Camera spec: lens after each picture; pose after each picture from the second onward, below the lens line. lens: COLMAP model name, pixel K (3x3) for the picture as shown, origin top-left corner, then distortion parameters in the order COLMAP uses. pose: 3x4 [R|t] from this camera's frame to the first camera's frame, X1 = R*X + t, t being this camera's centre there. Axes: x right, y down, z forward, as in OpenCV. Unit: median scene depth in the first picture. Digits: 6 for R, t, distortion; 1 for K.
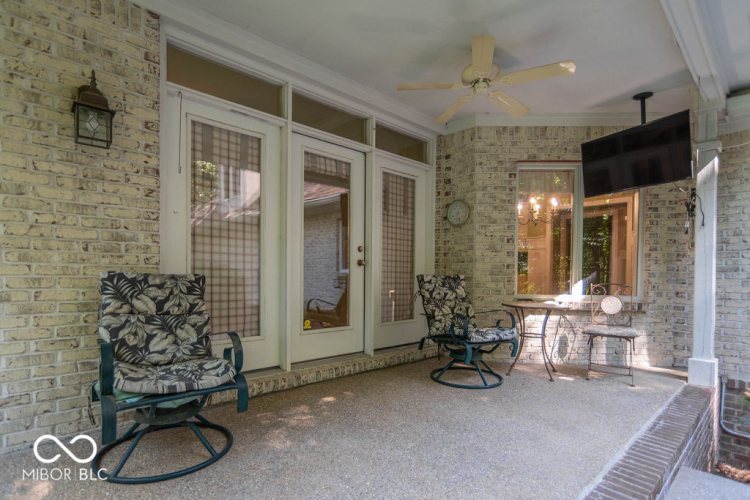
lens RADIAL K [[373.8, 0, 374.6], [0, 373.8, 276.0], [0, 0, 1]] dist [0.000209, 0.000095]
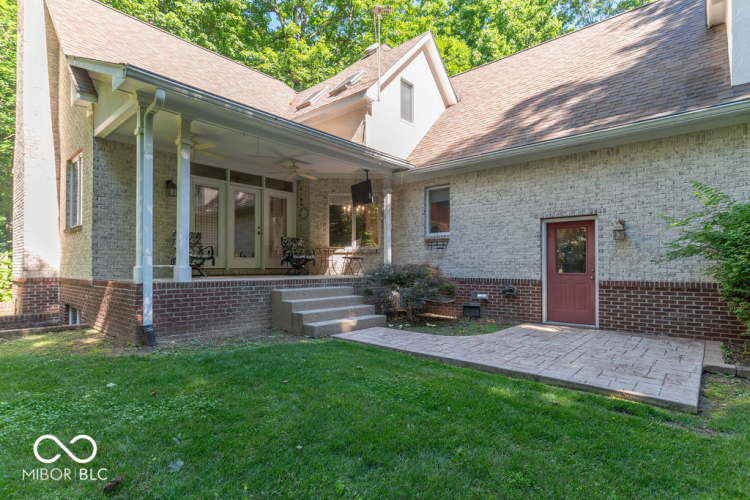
lens RADIAL K [[373.9, 0, 376.3], [0, 373.9, 254.4], [0, 0, 1]] dist [-0.001655, -0.000025]
pose [[0.995183, -0.009075, 0.097610, 0.481765], [0.012959, 0.999146, -0.039227, 0.210628], [-0.097171, 0.040303, 0.994451, -1.522700]]
